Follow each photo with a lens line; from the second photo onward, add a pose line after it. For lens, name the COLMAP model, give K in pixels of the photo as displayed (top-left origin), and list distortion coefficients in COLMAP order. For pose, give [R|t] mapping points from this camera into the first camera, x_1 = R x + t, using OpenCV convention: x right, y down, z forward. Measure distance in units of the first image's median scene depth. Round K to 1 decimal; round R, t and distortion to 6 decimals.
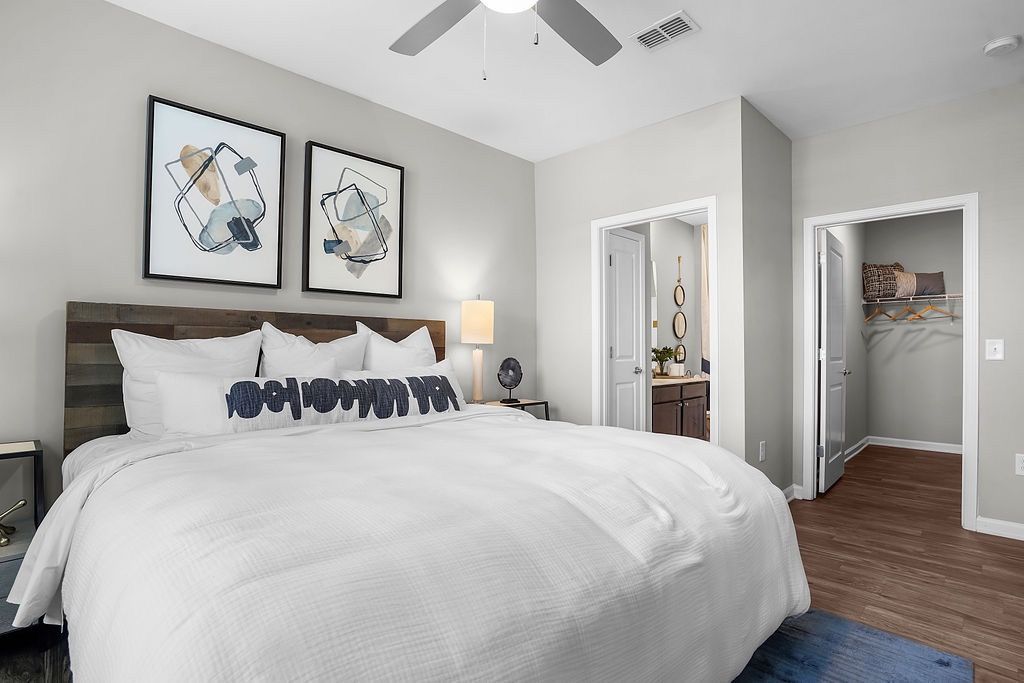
lens RADIAL K [[508.3, 0, 516.4], [0, 508.3, 344.1], [0, 0, 1]] dist [-0.023985, 0.000622]
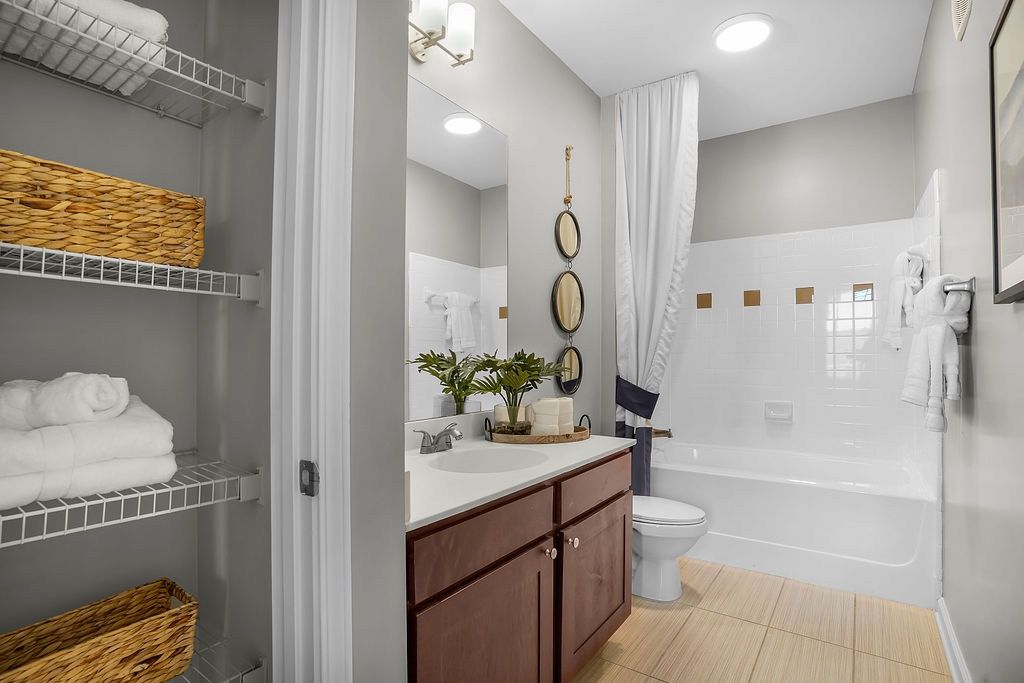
lens RADIAL K [[508.3, 0, 510.6], [0, 508.3, 347.0], [0, 0, 1]] dist [-0.023985, 0.000622]
pose [[0.987302, 0.005319, 0.158766, 0.226706], [-0.004035, 0.999956, -0.008410, 0.005220], [-0.158804, 0.007663, 0.987280, 0.641664]]
